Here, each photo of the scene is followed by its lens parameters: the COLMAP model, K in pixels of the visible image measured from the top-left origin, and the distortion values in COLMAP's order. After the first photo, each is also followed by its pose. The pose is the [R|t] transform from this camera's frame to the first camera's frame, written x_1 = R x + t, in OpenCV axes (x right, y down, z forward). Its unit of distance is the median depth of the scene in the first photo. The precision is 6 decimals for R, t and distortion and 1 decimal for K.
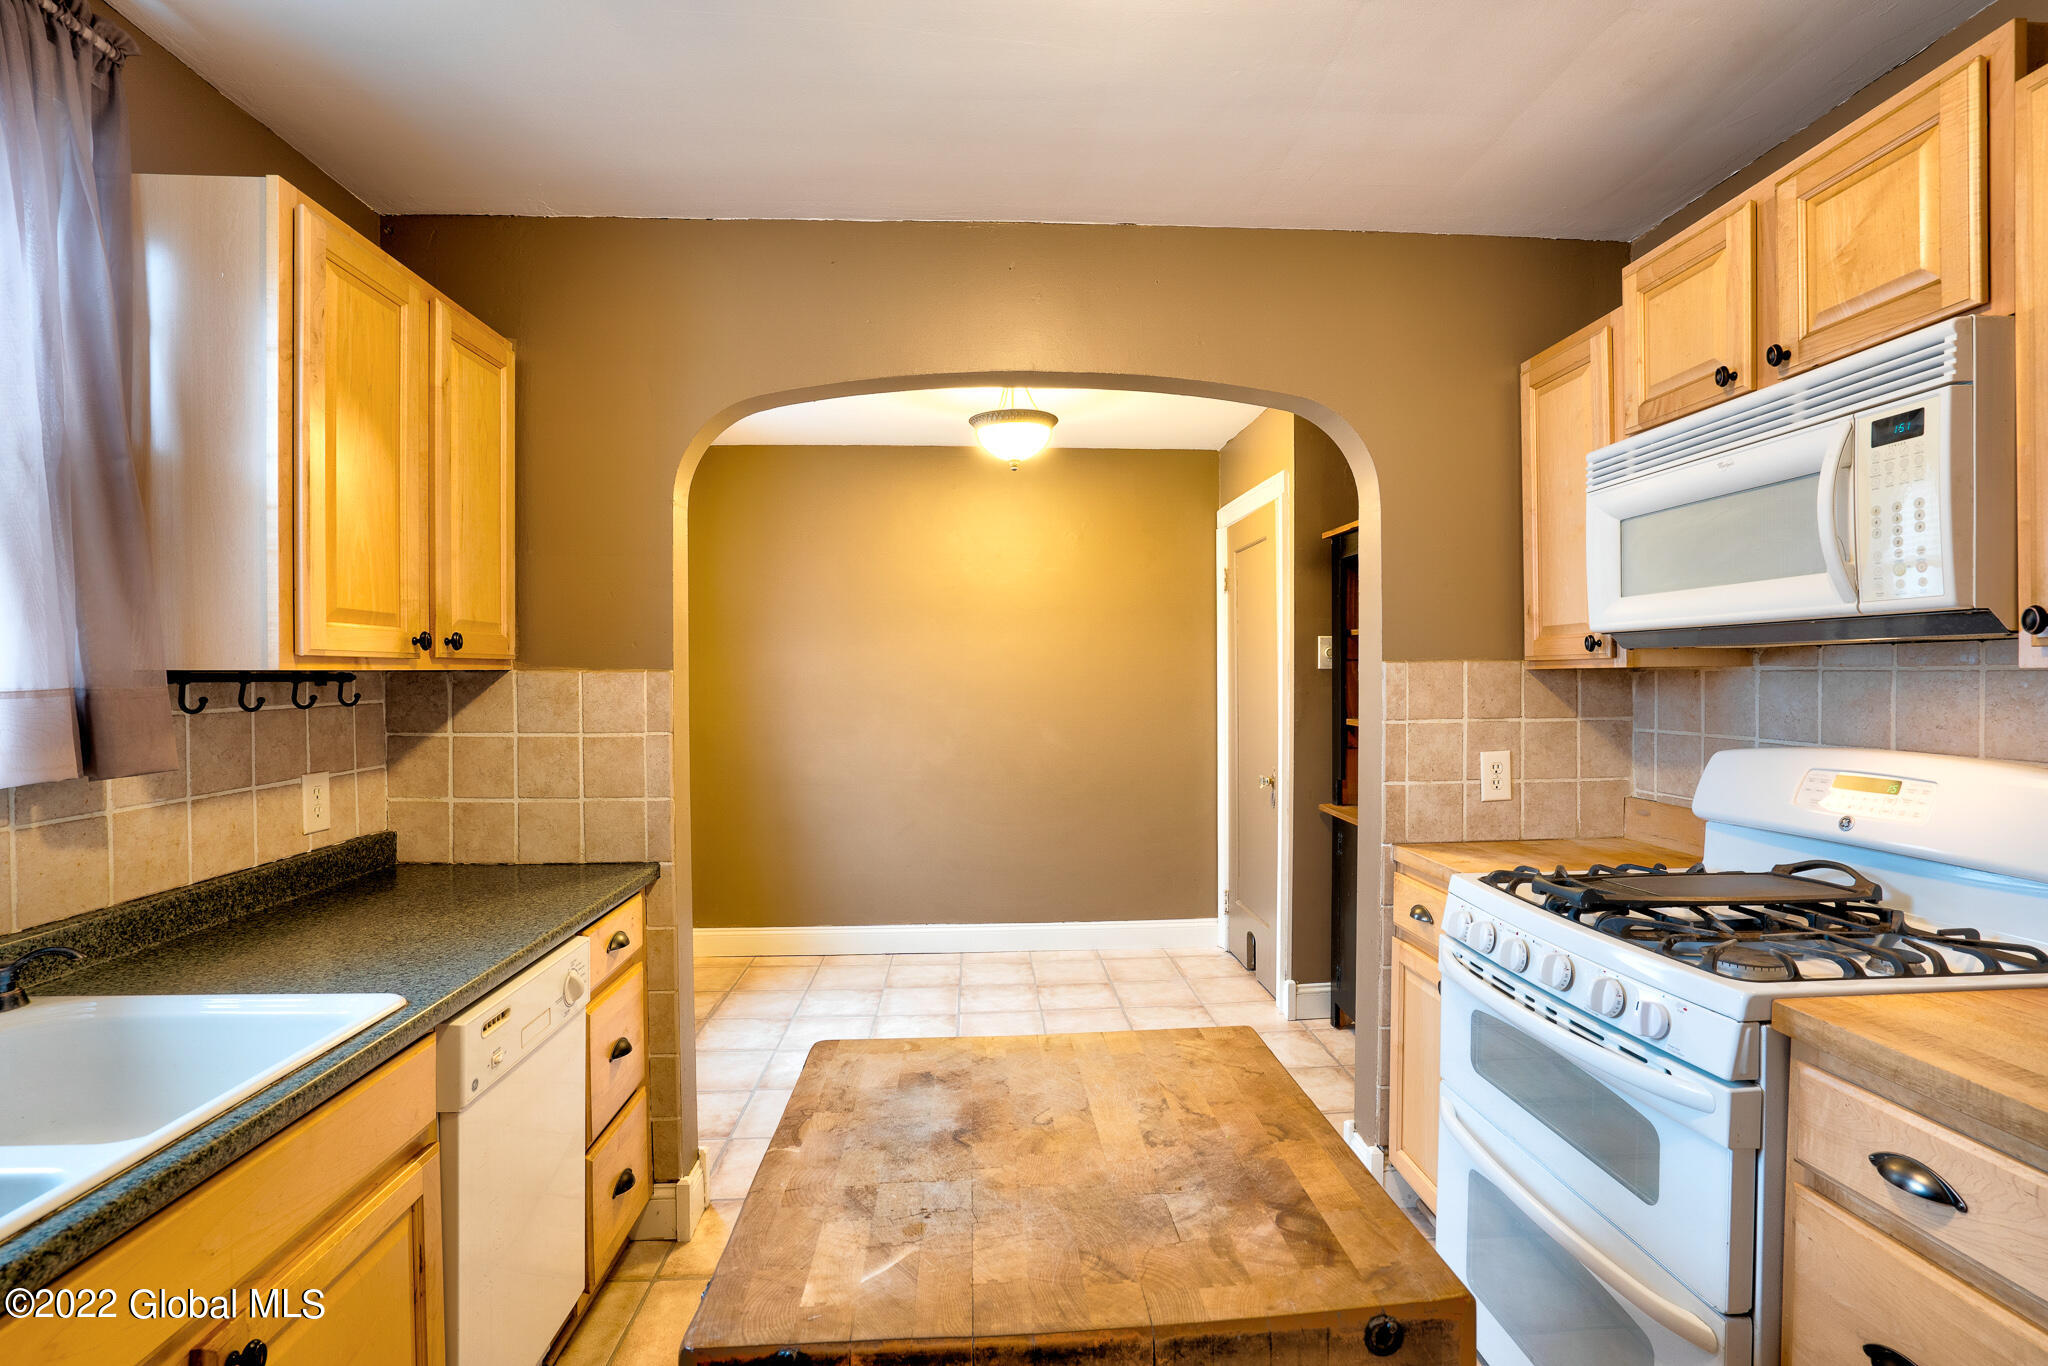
lens RADIAL K [[932.3, 0, 1027.3], [0, 932.3, 687.1], [0, 0, 1]] dist [0.000430, 0.000024]
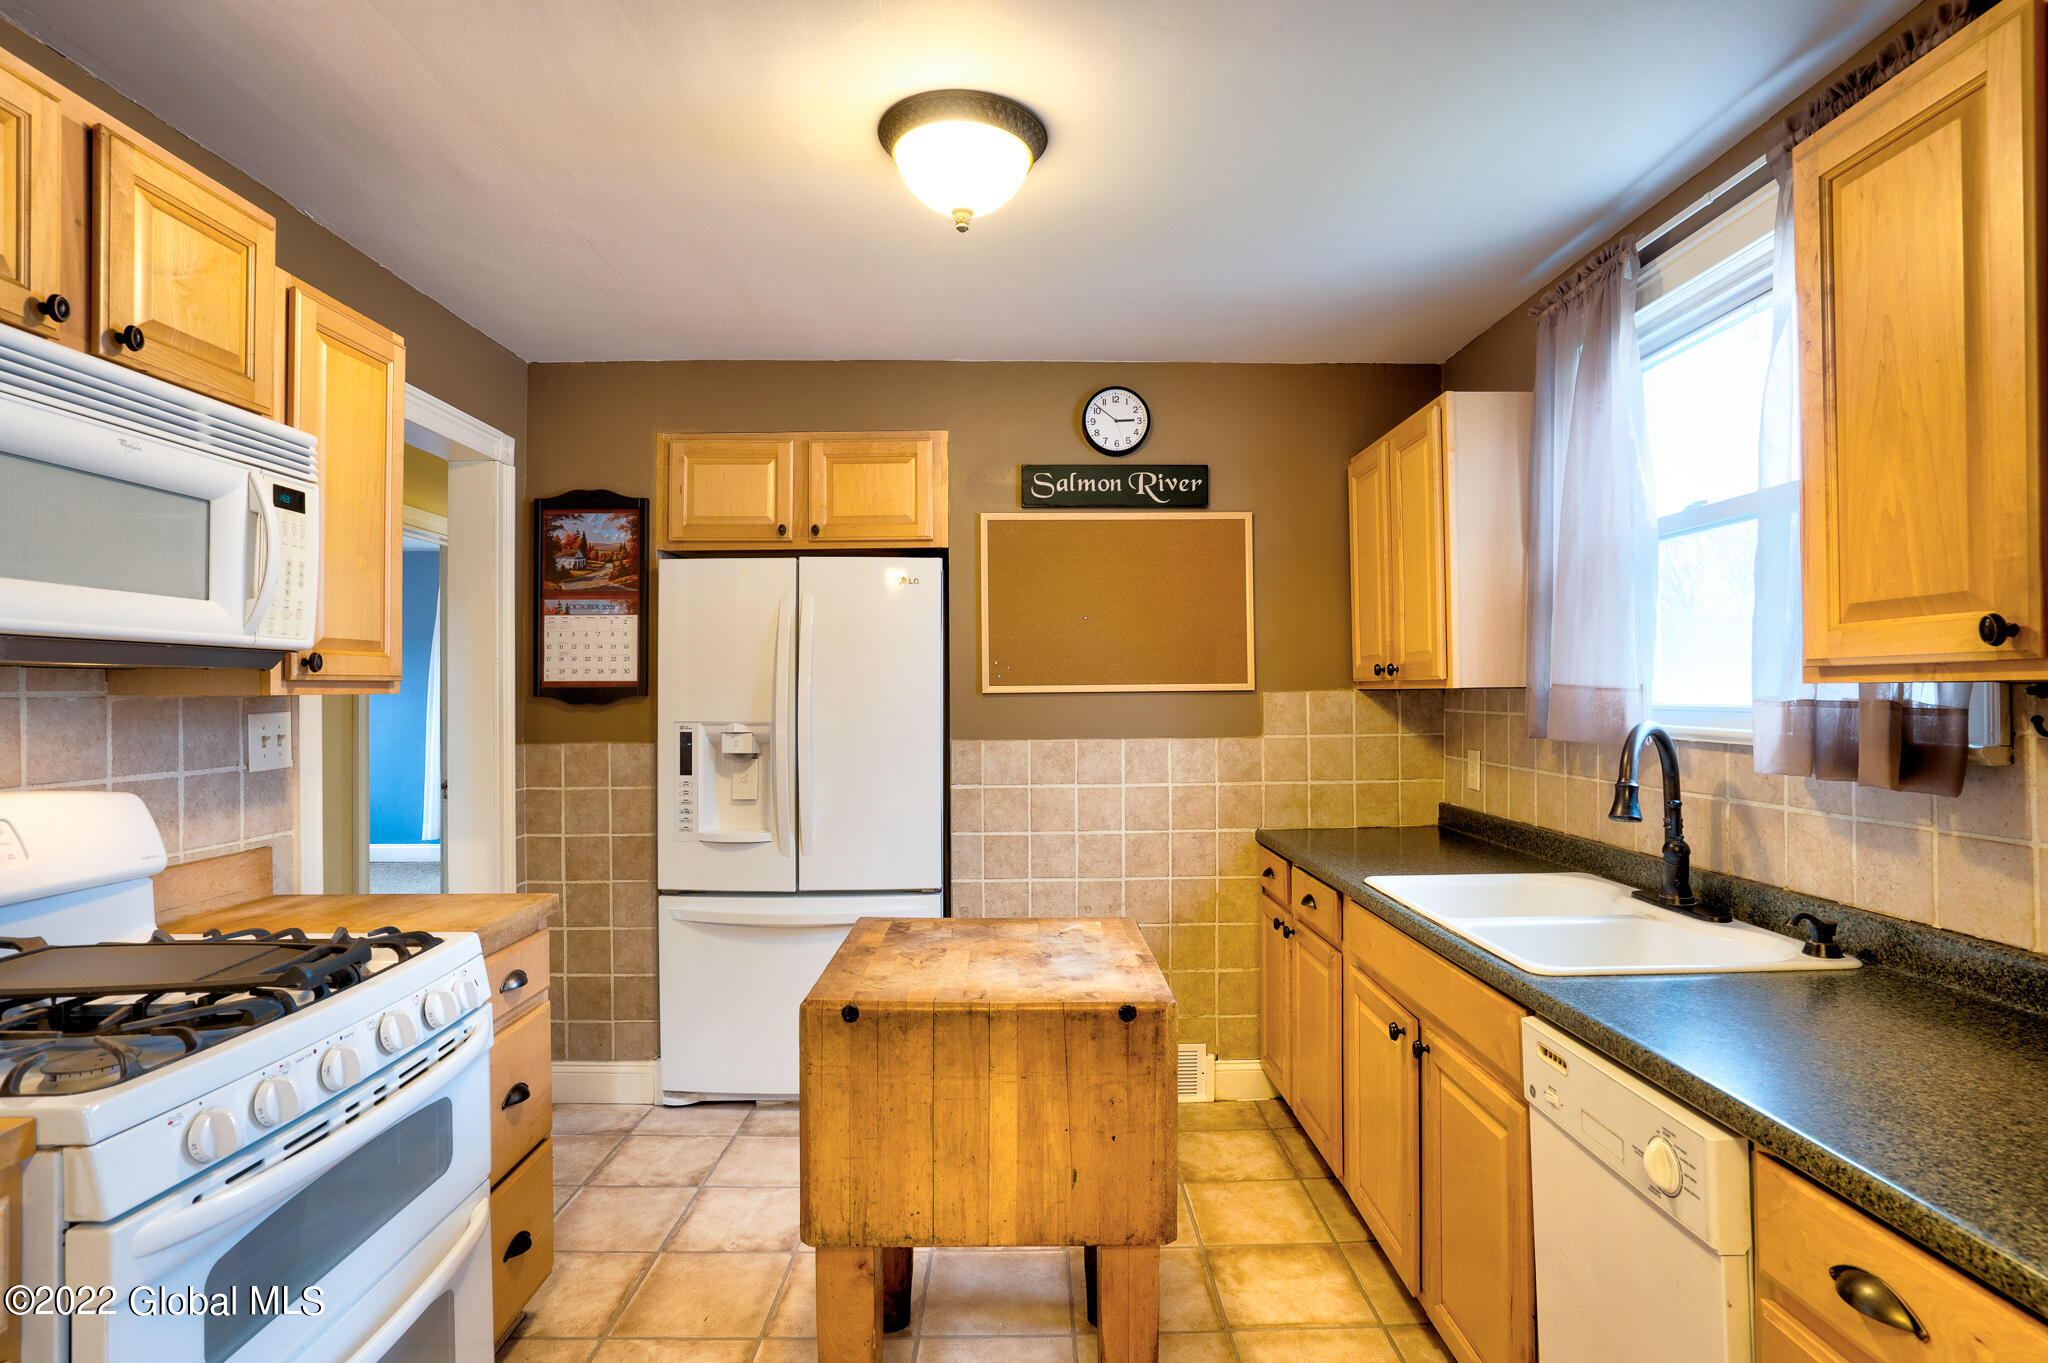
lens RADIAL K [[1013.3, 0, 1042.1], [0, 1013.3, 686.2], [0, 0, 1]] dist [-0.056137, 0.029021]
pose [[-0.999414, 0.007831, 0.033308, -0.034559], [0.008005, 0.999955, 0.005082, -0.010415], [-0.033267, 0.005346, -0.999432, 0.775970]]
